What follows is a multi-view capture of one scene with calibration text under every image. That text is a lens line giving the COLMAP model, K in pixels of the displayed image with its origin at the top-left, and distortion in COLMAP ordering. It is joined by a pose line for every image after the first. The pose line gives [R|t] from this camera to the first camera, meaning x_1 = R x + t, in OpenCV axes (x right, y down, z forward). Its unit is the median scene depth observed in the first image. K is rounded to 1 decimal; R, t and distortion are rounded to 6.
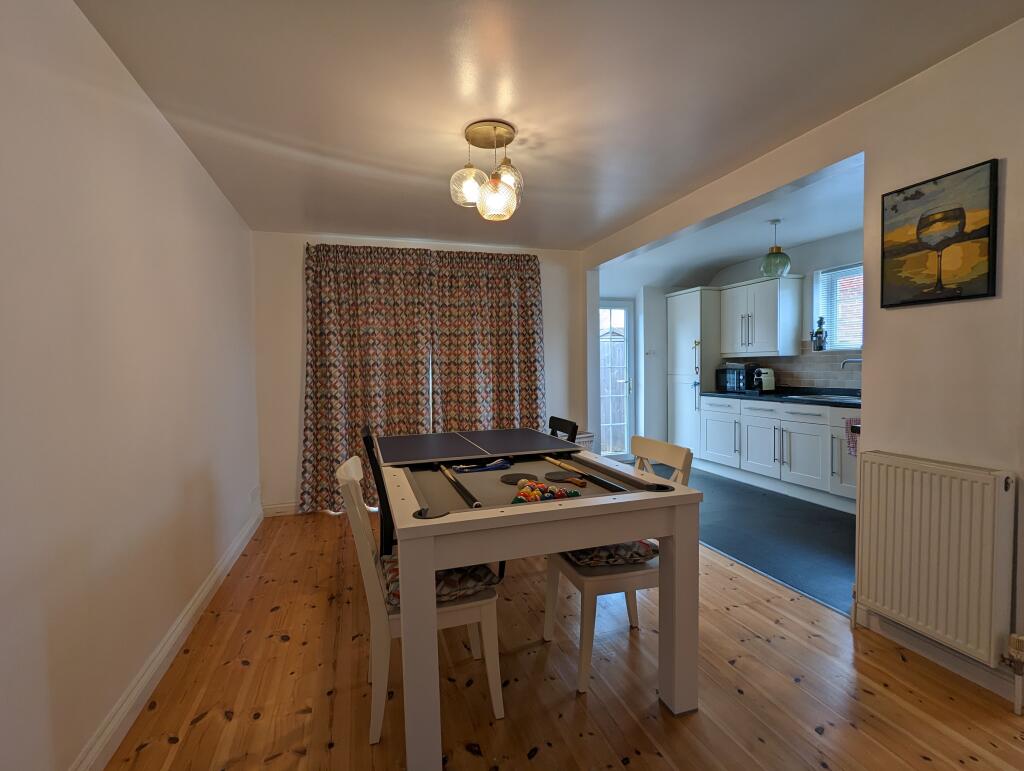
lens RADIAL K [[488.7, 0, 514.0], [0, 488.7, 390.0], [0, 0, 1]] dist [-0.005523, -0.000876]
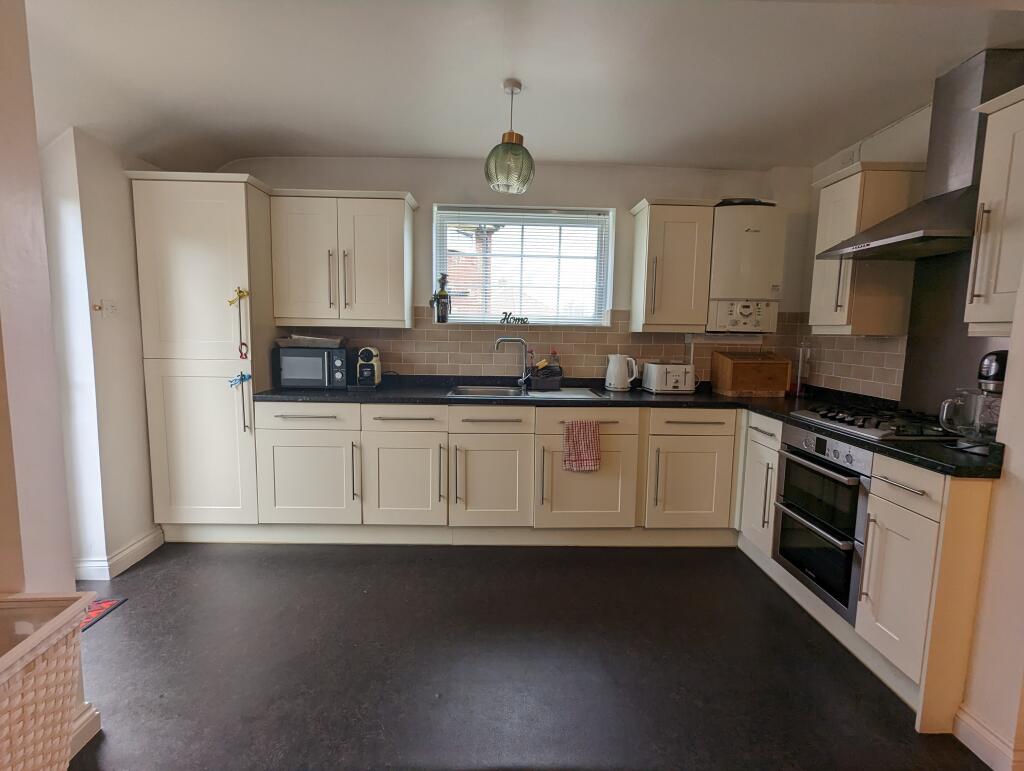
lens RADIAL K [[488.7, 0, 509.3], [0, 488.7, 391.4], [0, 0, 1]] dist [-0.005523, -0.000876]
pose [[0.289052, -0.088363, 0.953227, -0.017712], [0.022818, 0.996084, 0.085416, -0.040026], [-0.957041, -0.002939, 0.289936, 0.699099]]
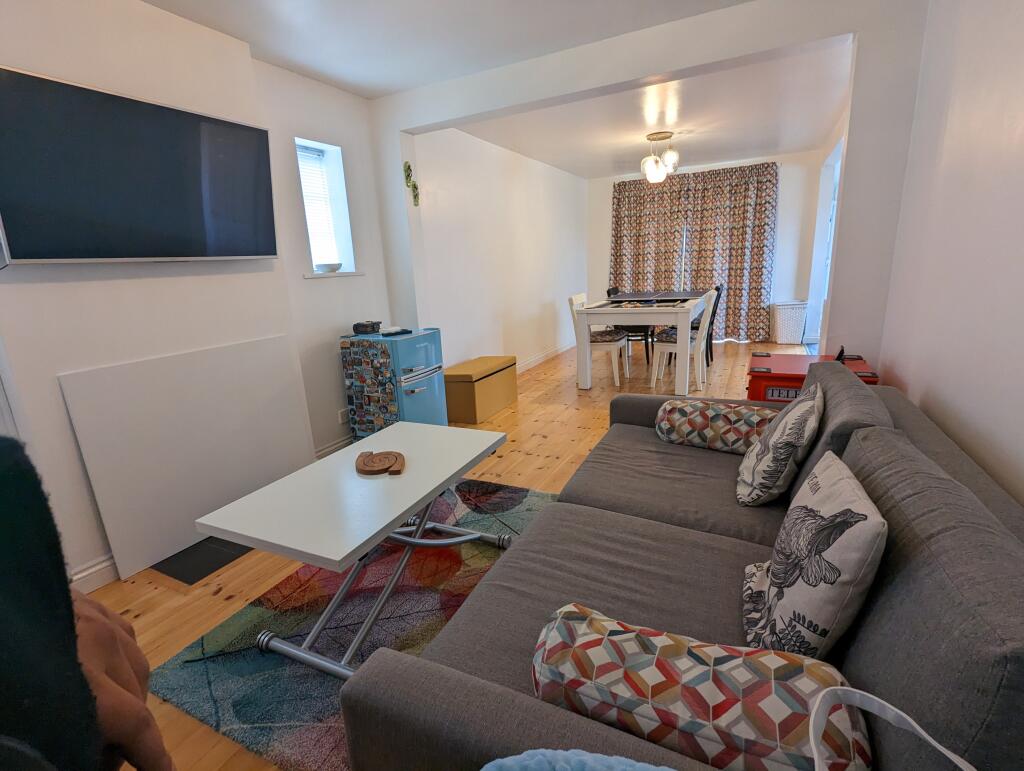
lens RADIAL K [[488.7, 0, 510.8], [0, 488.7, 386.1], [0, 0, 1]] dist [-0.005523, -0.000876]
pose [[0.716564, 0.149048, -0.681410, 0.519778], [0.008642, 0.974931, 0.222339, 0.012790], [0.697467, -0.165209, 0.697313, -0.501338]]
